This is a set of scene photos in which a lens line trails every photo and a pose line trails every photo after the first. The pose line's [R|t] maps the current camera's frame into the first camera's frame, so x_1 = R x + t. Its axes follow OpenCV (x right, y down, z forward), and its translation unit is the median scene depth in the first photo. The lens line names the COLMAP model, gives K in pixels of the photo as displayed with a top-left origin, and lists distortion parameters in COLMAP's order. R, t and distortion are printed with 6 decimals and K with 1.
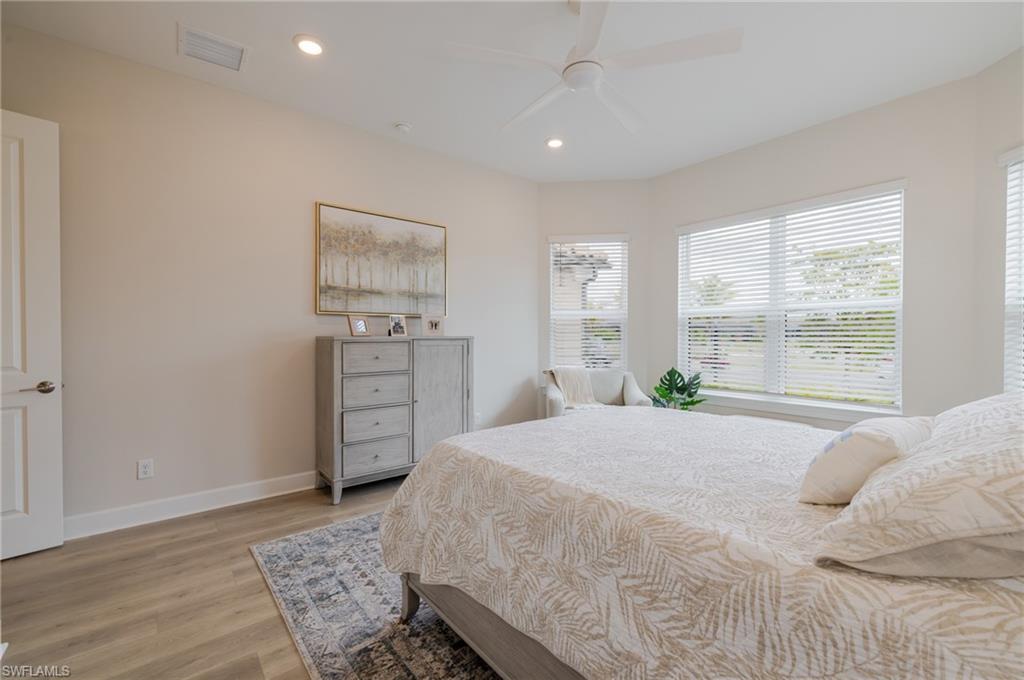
lens RADIAL K [[429.2, 0, 512.0], [0, 429.2, 340.0], [0, 0, 1]] dist [0.000009, -0.000207]
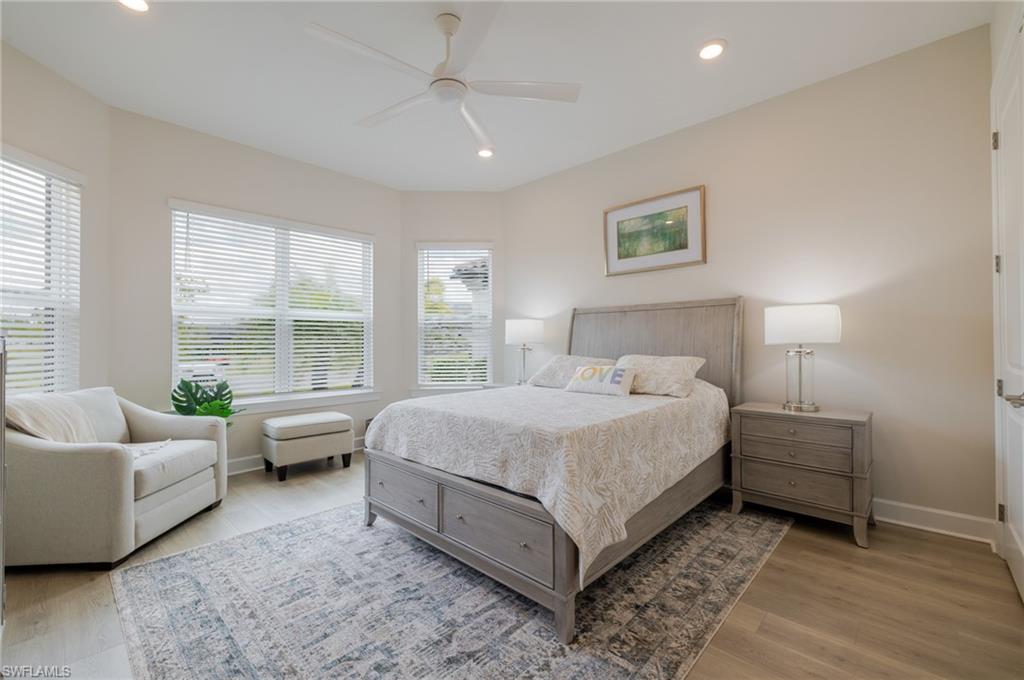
lens RADIAL K [[429.2, 0, 512.0], [0, 429.2, 340.0], [0, 0, 1]] dist [0.000009, -0.000207]
pose [[-0.119464, 0.006450, 0.992818, -0.515207], [0.018879, 0.999813, -0.004224, 0.008198], [-0.992659, 0.018238, -0.119564, 0.551272]]
